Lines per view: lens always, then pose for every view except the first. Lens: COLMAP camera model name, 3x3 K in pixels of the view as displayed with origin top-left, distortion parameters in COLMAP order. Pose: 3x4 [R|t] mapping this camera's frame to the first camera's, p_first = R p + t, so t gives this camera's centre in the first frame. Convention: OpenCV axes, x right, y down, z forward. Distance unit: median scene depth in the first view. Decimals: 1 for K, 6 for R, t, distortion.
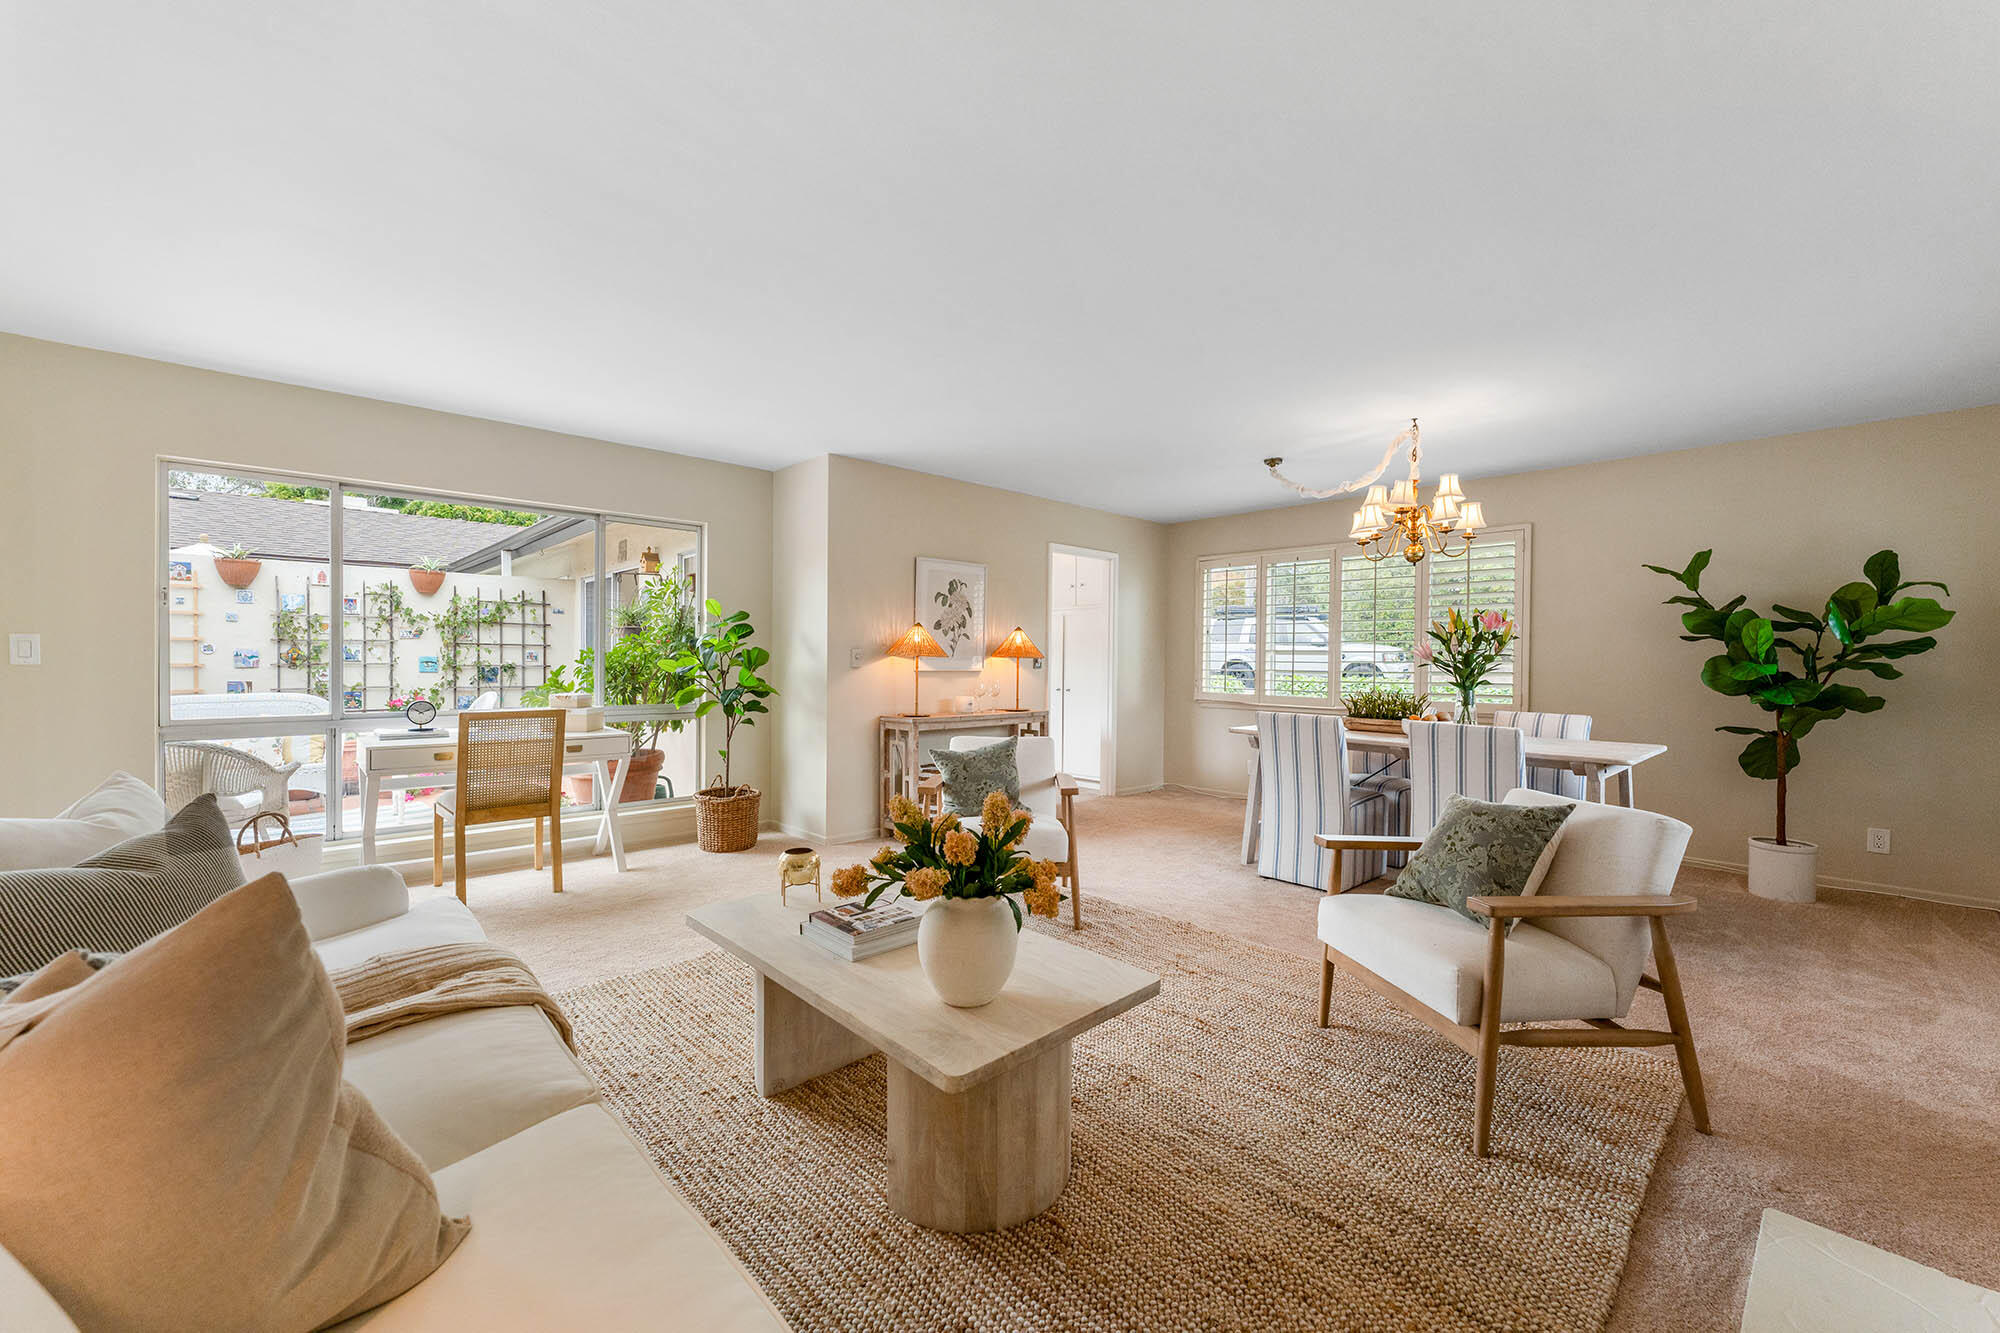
lens RADIAL K [[802.7, 0, 1001.8], [0, 802.7, 666.3], [0, 0, 1]] dist [0.004400, -0.000317]
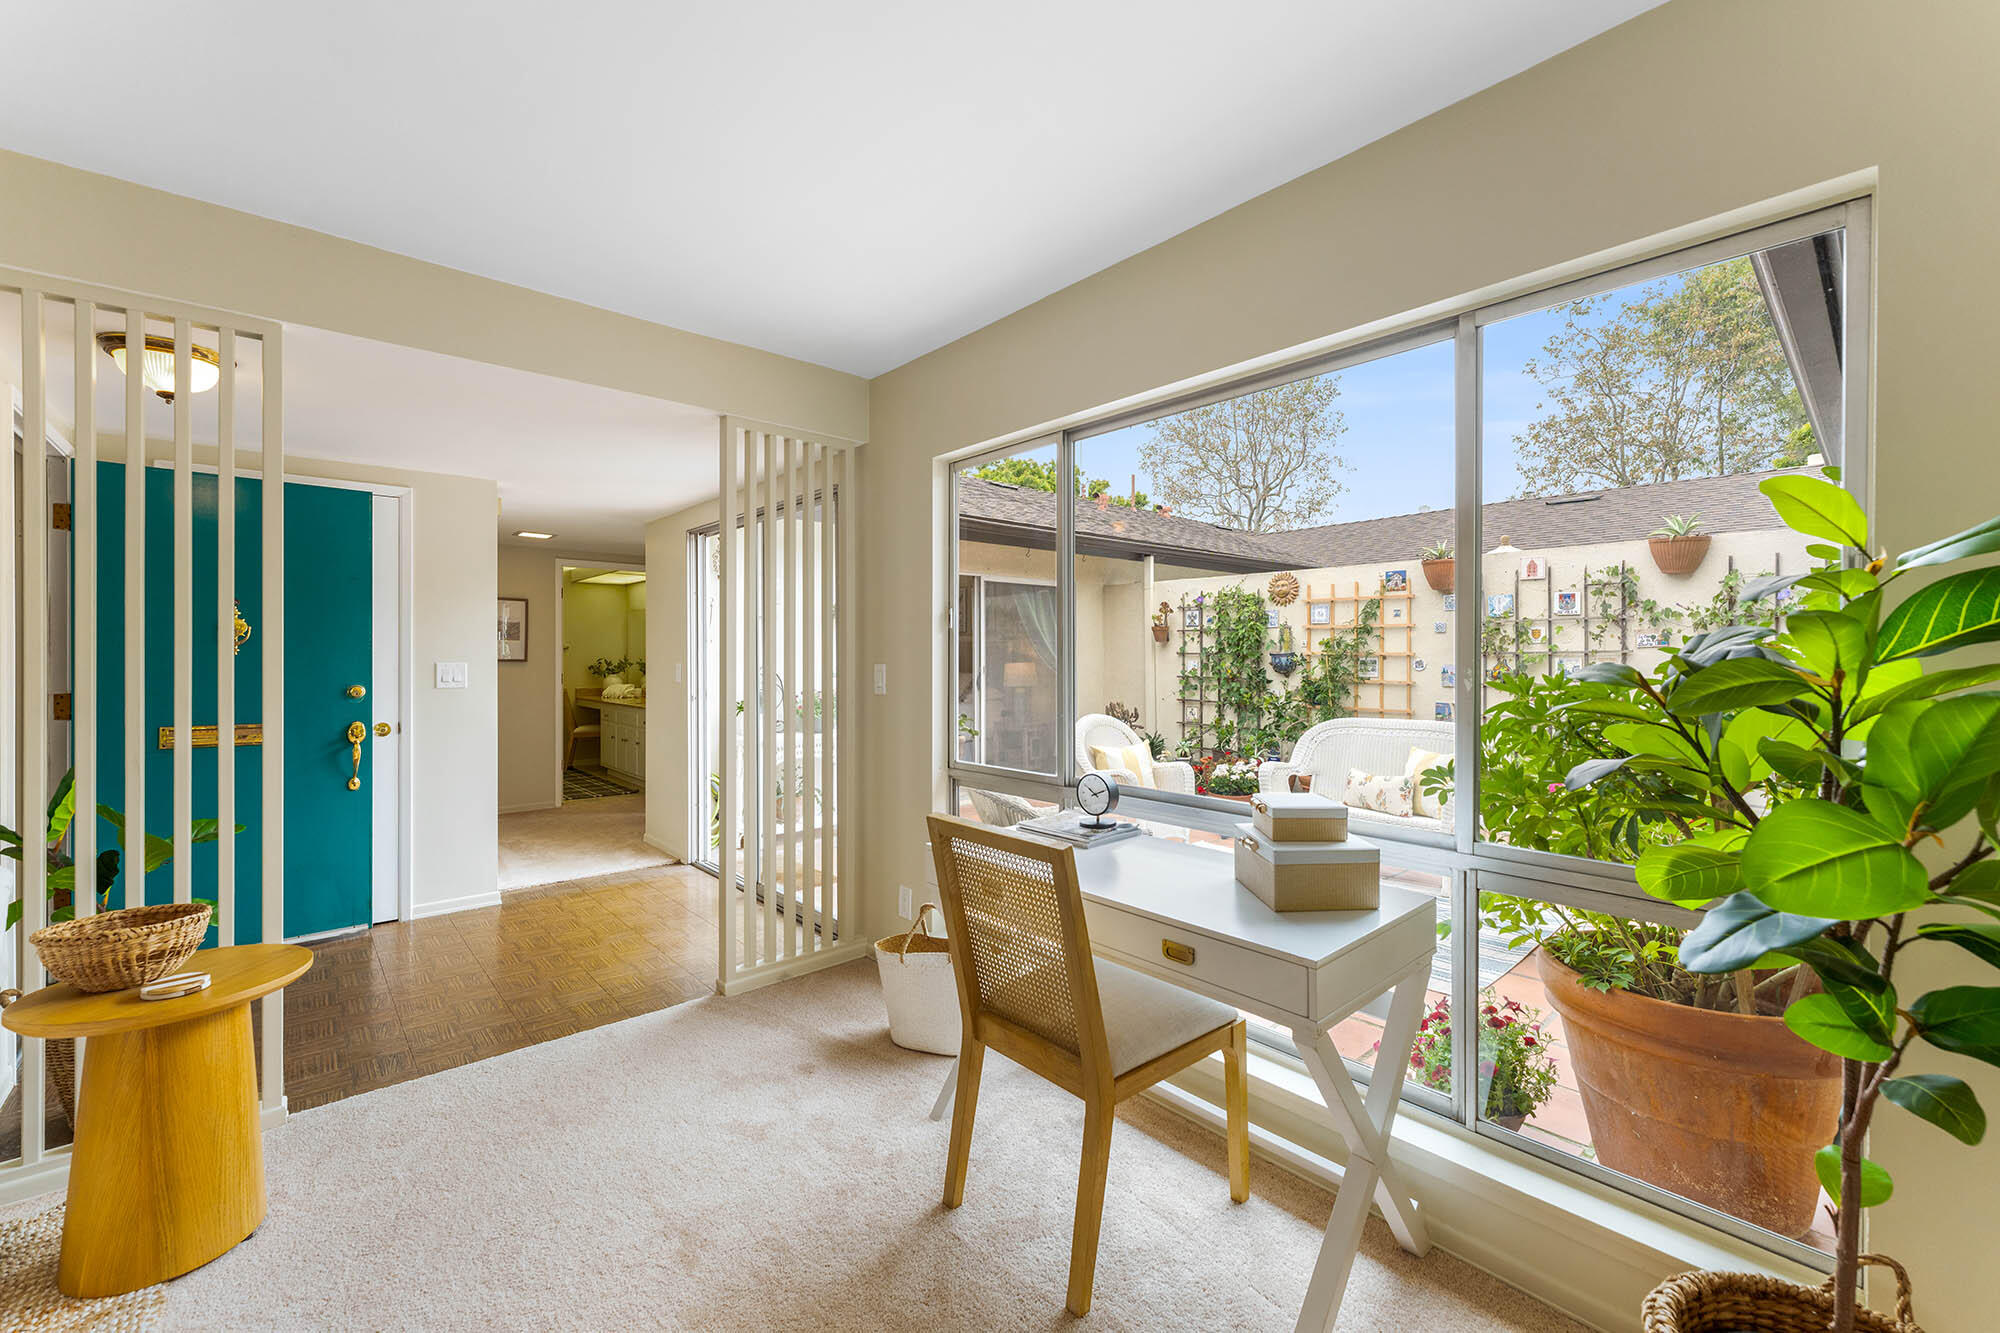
lens RADIAL K [[802.7, 0, 997.1], [0, 802.7, 662.9], [0, 0, 1]] dist [0.004400, -0.000317]
pose [[-0.022058, -0.000123, -0.999757, -0.088692], [-0.007184, 0.999974, 0.000035, -0.020848], [0.999731, 0.007183, -0.022058, 0.561386]]
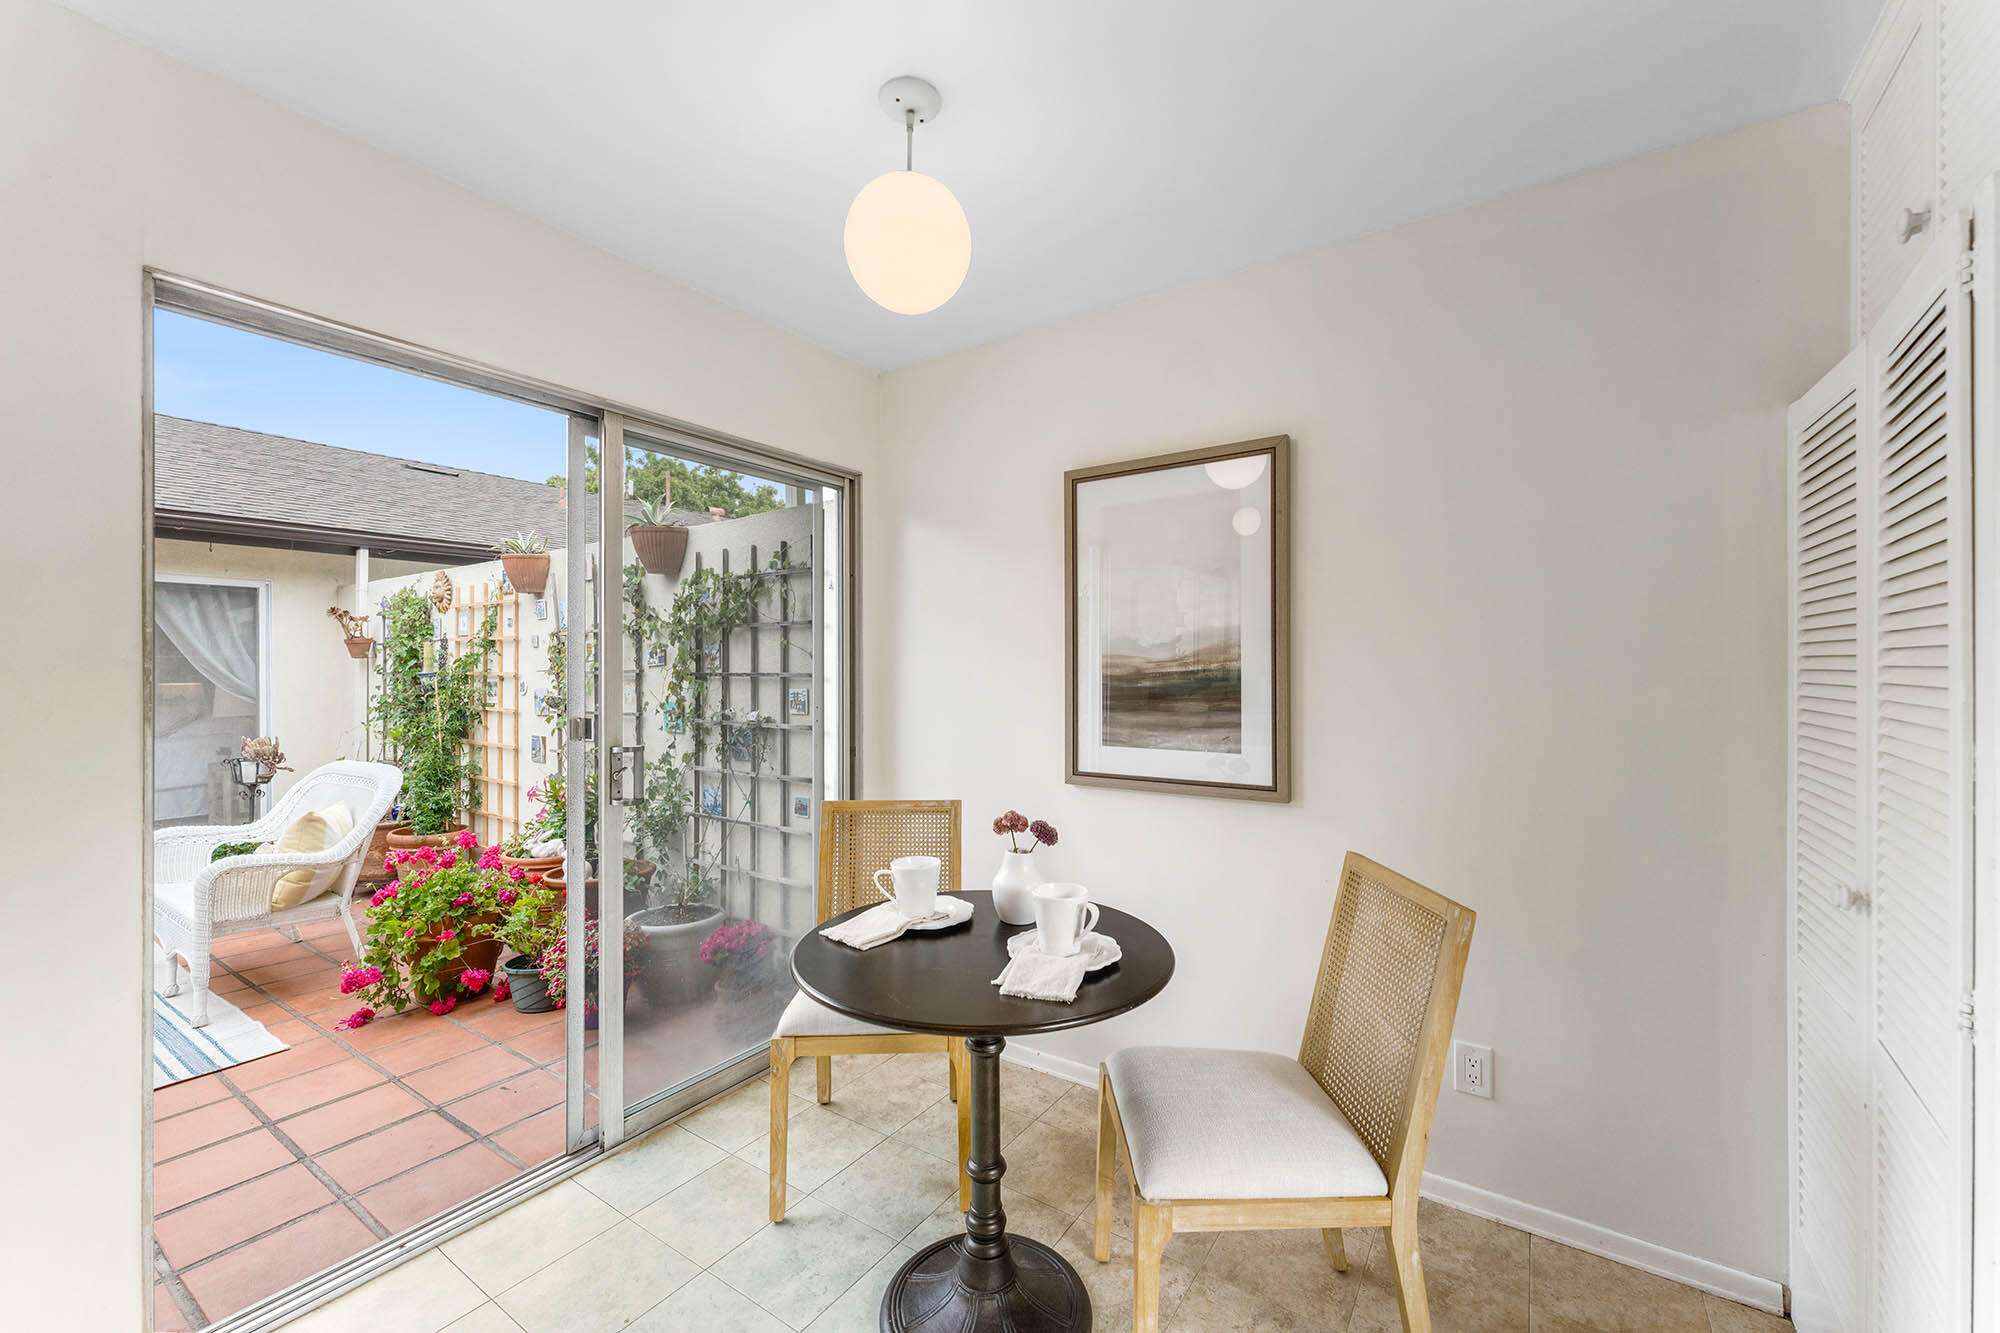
lens RADIAL K [[802.7, 0, 976.0], [0, 802.7, 666.5], [0, 0, 1]] dist [0.004400, -0.000317]
pose [[0.205915, -0.016522, -0.978430, -0.223988], [-0.003026, 0.999842, -0.017521, -0.029914], [0.978565, 0.006568, 0.205832, 1.259475]]
